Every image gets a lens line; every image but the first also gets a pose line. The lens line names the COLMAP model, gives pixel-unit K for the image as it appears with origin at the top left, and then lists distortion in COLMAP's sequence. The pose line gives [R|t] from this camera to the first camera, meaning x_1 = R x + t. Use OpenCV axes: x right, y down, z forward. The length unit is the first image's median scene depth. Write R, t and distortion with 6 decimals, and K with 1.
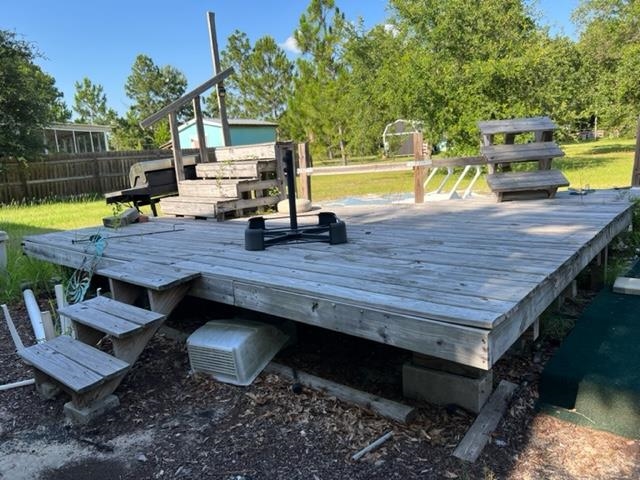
lens RADIAL K [[483.7, 0, 319.6], [0, 483.7, 242.2], [0, 0, 1]] dist [0.001992, -0.007433]
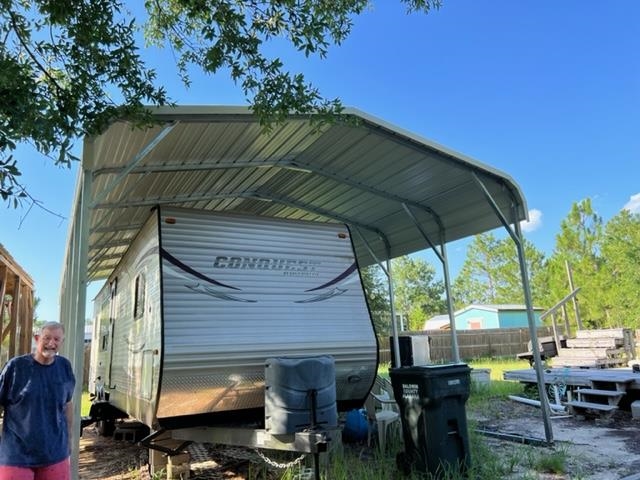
lens RADIAL K [[483.7, 0, 319.6], [0, 483.7, 240.3], [0, 0, 1]] dist [0.001992, -0.007433]
pose [[0.904180, -0.063697, -0.422376, -0.062384], [-0.093502, 0.935324, -0.341213, 0.040929], [0.416792, 0.348011, 0.839746, -0.217963]]
